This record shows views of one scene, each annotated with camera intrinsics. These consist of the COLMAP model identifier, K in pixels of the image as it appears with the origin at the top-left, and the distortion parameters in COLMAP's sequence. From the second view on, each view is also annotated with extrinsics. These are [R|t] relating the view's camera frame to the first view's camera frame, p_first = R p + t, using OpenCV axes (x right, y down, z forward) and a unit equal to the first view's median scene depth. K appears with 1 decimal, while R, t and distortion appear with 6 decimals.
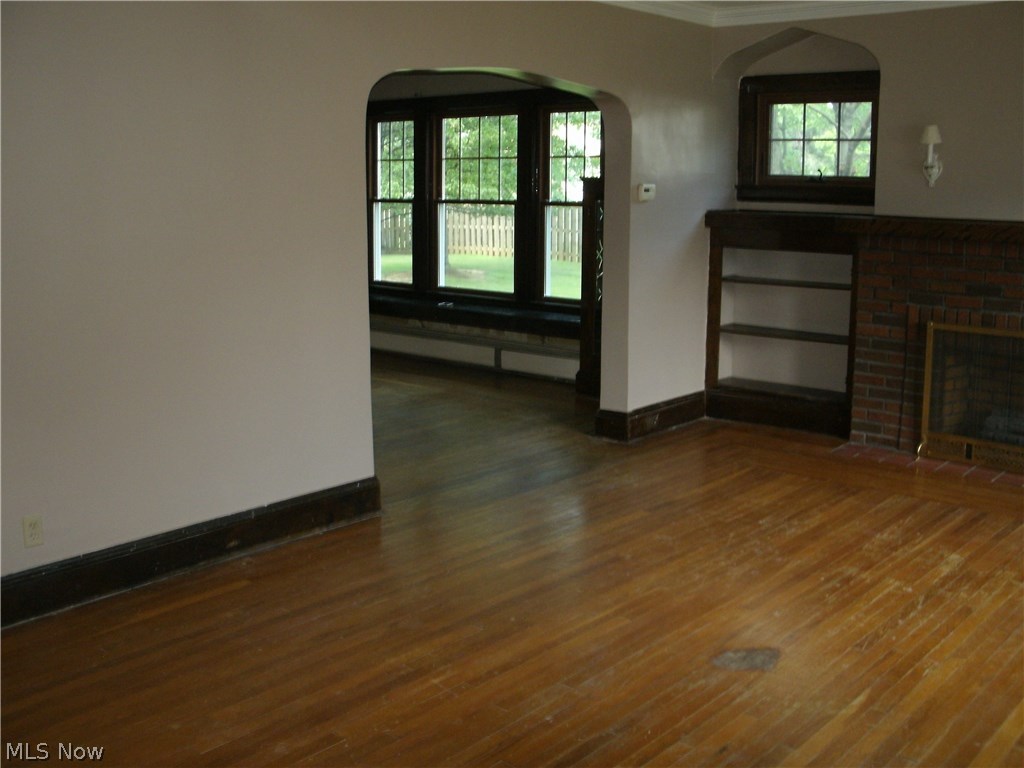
lens RADIAL K [[1090.2, 0, 516.7], [0, 1090.2, 380.0], [0, 0, 1]] dist [-0.171002, 0.000000]
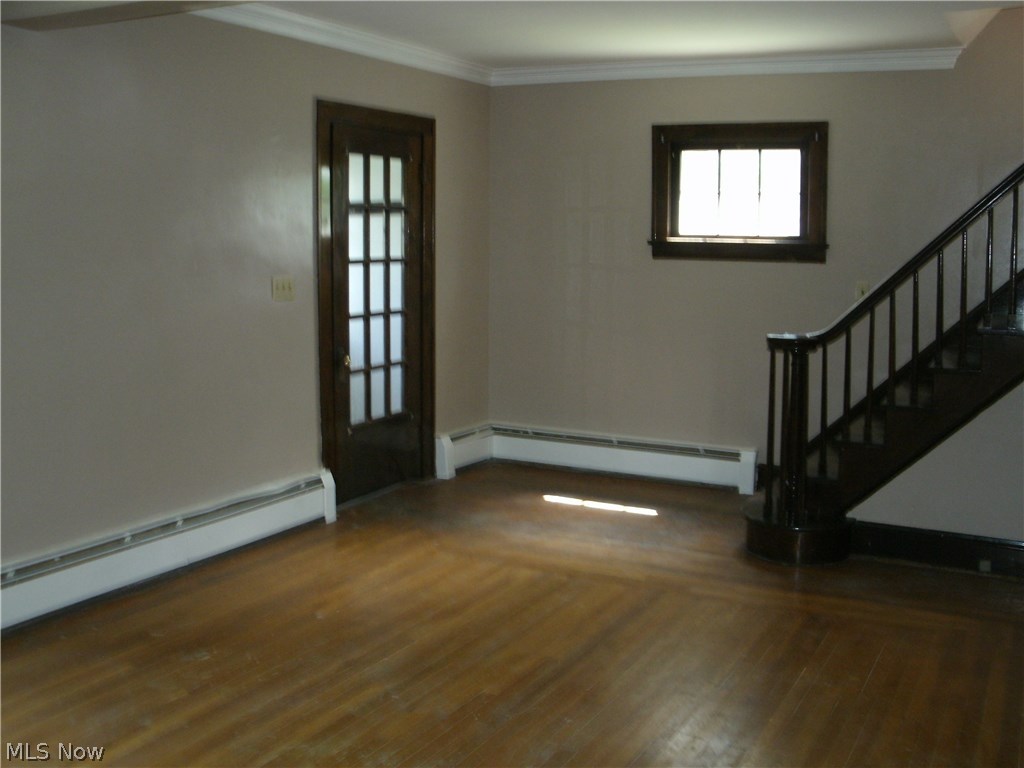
lens RADIAL K [[1090.2, 0, 510.1], [0, 1090.2, 390.2], [0, 0, 1]] dist [-0.171002, 0.000000]
pose [[-0.973161, 0.024502, -0.228817, 0.312589], [-0.049853, 0.948258, 0.313564, -0.327435], [0.224661, 0.316555, -0.921586, 1.788064]]
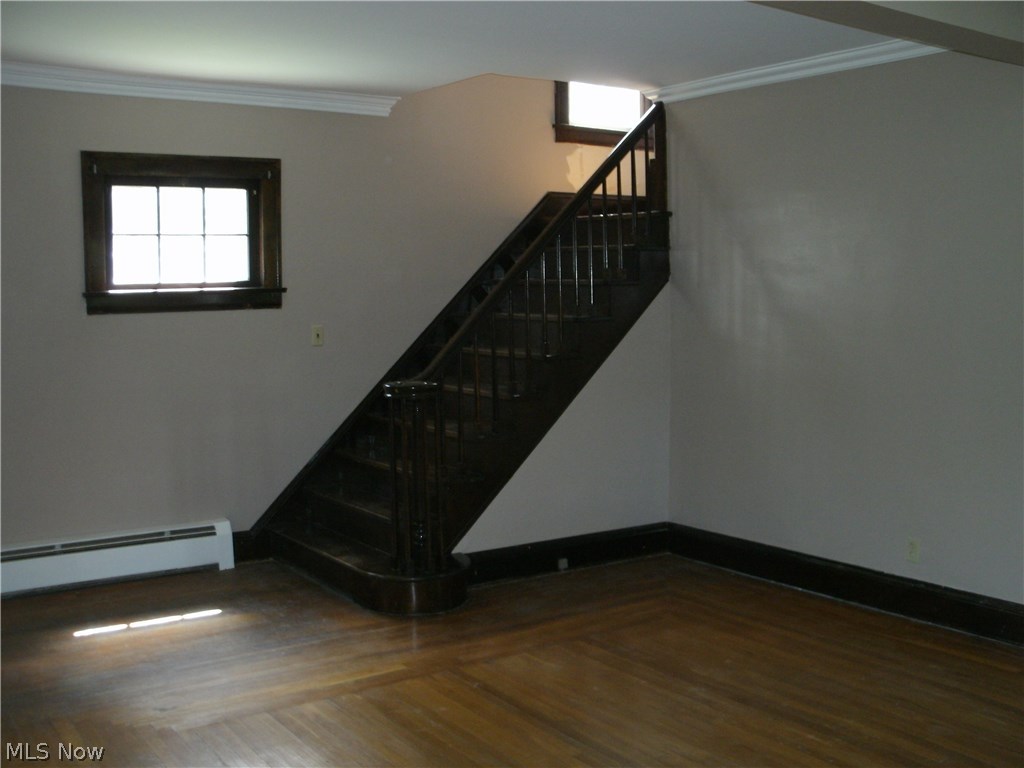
lens RADIAL K [[1090.2, 0, 512.3], [0, 1090.2, 382.3], [0, 0, 1]] dist [-0.171002, 0.000000]
pose [[-0.233857, 0.090559, -0.968044, 1.010438], [-0.171988, 0.976098, 0.132861, -0.162286], [0.956939, 0.197562, -0.212692, 0.881188]]
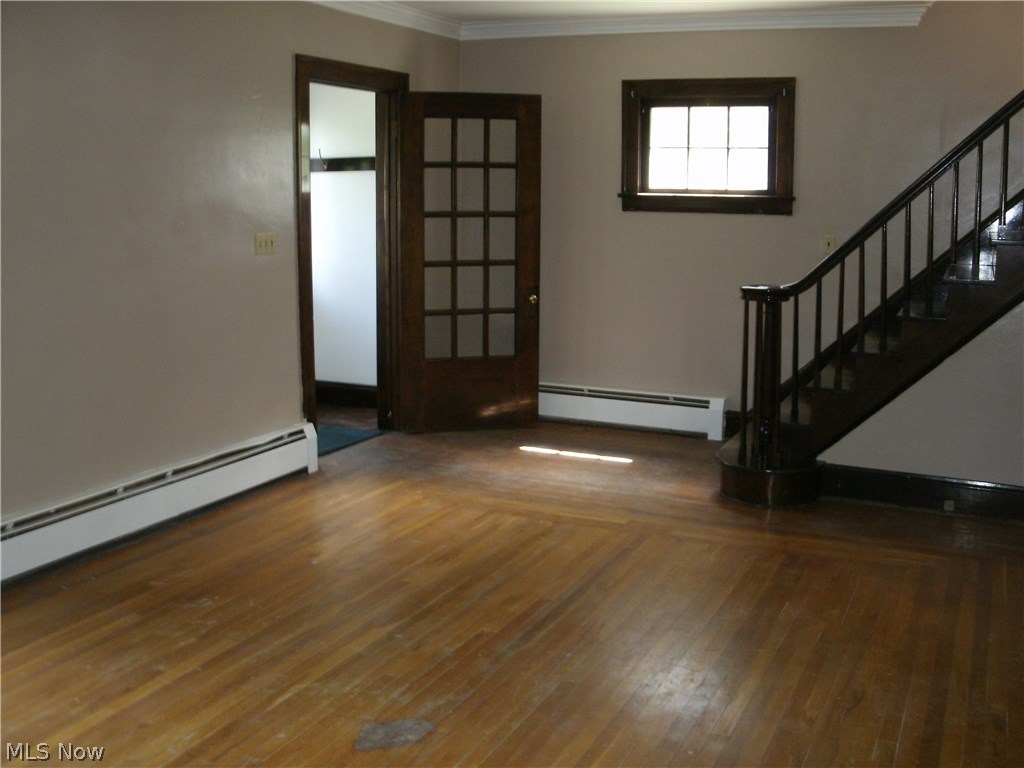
lens RADIAL K [[1090.2, 0, 509.8], [0, 1090.2, 373.1], [0, 0, 1]] dist [-0.171002, 0.000000]
pose [[-0.960966, 0.040991, -0.273615, 0.371239], [-0.055520, 0.940275, 0.335858, -0.332413], [0.271040, 0.337939, -0.901296, 1.813654]]
